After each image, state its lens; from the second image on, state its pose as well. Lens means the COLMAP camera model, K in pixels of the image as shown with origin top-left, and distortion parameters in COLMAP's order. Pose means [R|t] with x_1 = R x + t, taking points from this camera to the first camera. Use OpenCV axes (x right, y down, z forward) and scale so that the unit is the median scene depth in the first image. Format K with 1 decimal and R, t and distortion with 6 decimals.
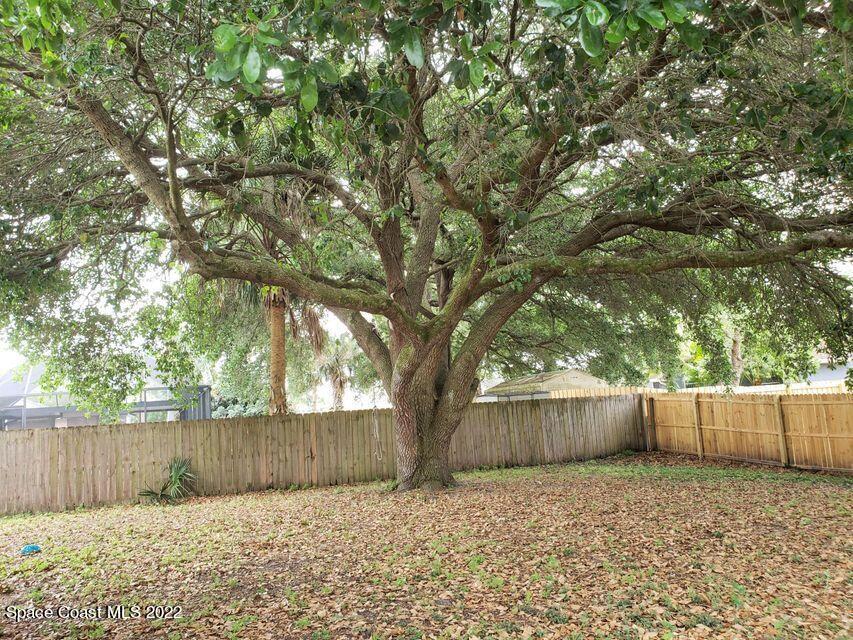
lens RADIAL K [[661.8, 0, 426.5], [0, 661.8, 320.0], [0, 0, 1]] dist [0.048186, -0.038210]
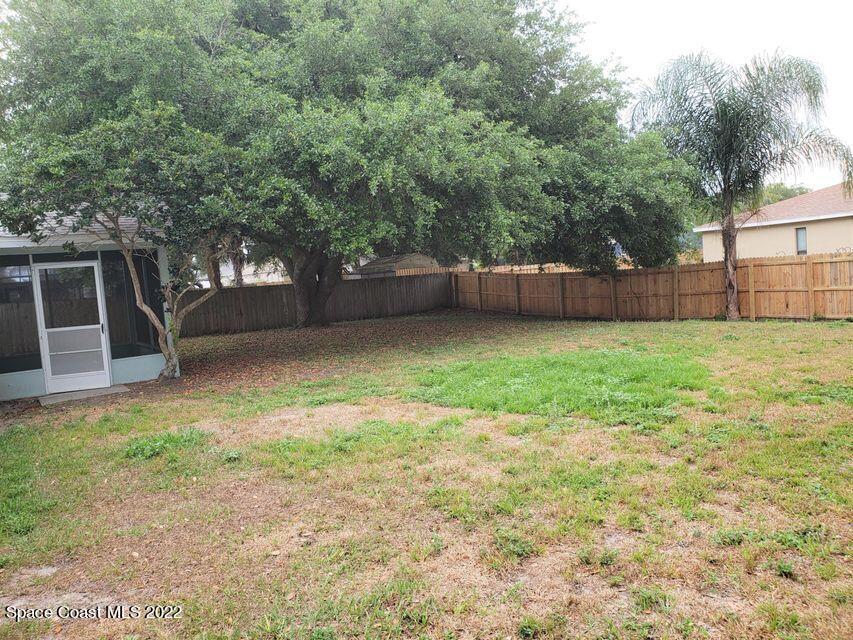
lens RADIAL K [[658.6, 0, 426.5], [0, 658.6, 320.0], [0, 0, 1]] dist [0.374145, -0.001333]
pose [[0.986156, -0.022281, 0.164318, 0.003411], [-0.010785, 0.980215, 0.197641, -0.101840], [-0.165471, -0.196677, 0.966404, -0.615779]]
